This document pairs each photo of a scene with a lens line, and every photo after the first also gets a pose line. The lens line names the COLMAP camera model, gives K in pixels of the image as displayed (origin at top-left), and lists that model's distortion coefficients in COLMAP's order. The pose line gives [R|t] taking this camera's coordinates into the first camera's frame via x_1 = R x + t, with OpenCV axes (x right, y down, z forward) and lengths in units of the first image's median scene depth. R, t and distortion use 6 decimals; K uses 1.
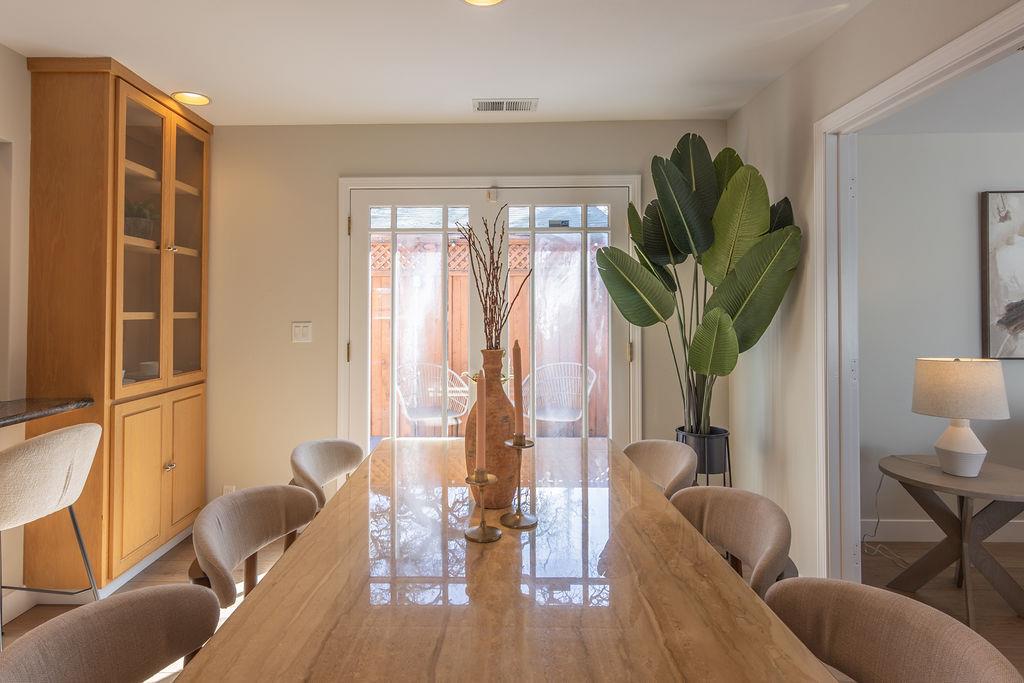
lens RADIAL K [[562.6, 0, 476.2], [0, 562.6, 301.0], [0, 0, 1]] dist [-0.000467, -0.001578]
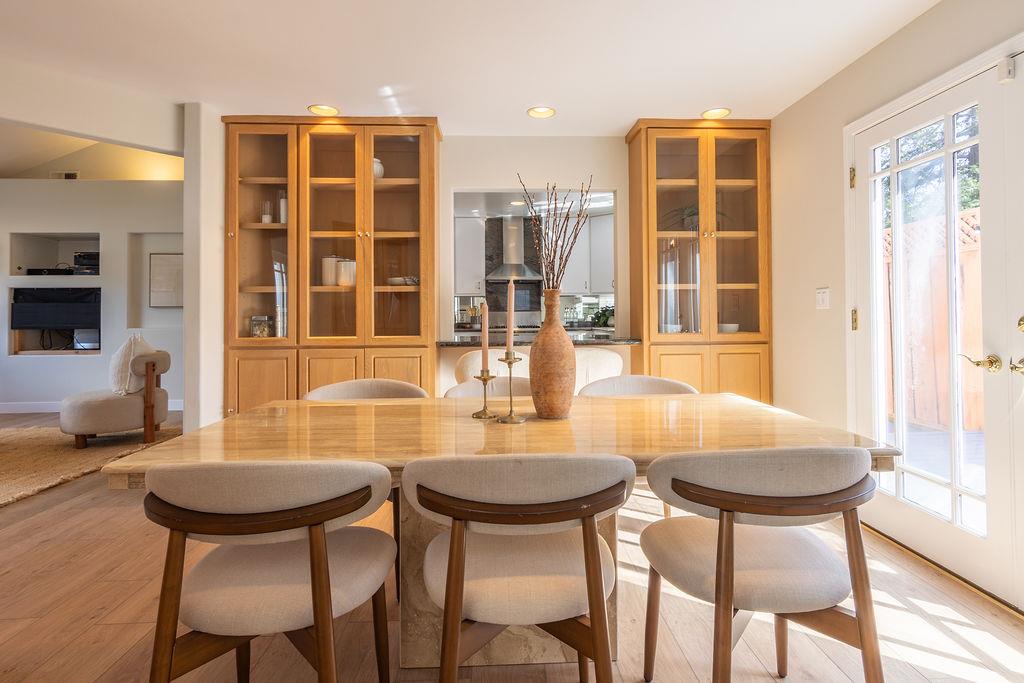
lens RADIAL K [[543.8, 0, 530.8], [0, 543.8, 303.1], [0, 0, 1]] dist [0.001032, 0.000140]
pose [[0.091463, -0.023748, -0.995525, 0.598385], [0.027141, 0.999404, -0.021346, 0.071883], [0.995438, -0.025068, 0.092053, 0.418602]]
